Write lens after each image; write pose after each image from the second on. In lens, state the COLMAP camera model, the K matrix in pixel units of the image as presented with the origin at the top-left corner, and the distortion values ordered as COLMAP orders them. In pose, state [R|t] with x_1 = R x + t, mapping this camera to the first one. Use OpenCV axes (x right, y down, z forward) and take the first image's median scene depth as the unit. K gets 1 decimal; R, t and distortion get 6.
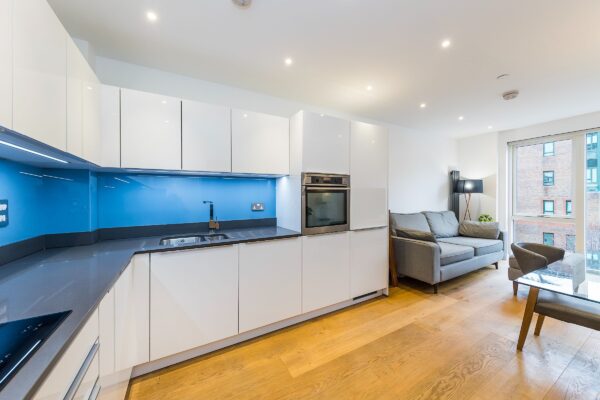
lens RADIAL K [[220.2, 0, 300.9], [0, 220.2, 199.2], [0, 0, 1]] dist [0.010736, 0.000067]
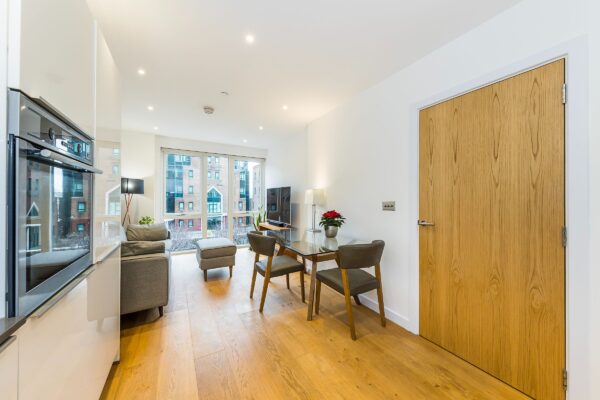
lens RADIAL K [[220.2, 0, 302.5], [0, 220.2, 200.1], [0, 0, 1]] dist [0.010736, 0.000067]
pose [[-0.024894, 0.005157, 0.999677, -0.212754], [0.010802, 0.999930, -0.004890, 0.014942], [-0.999632, 0.010676, -0.024948, 0.508941]]
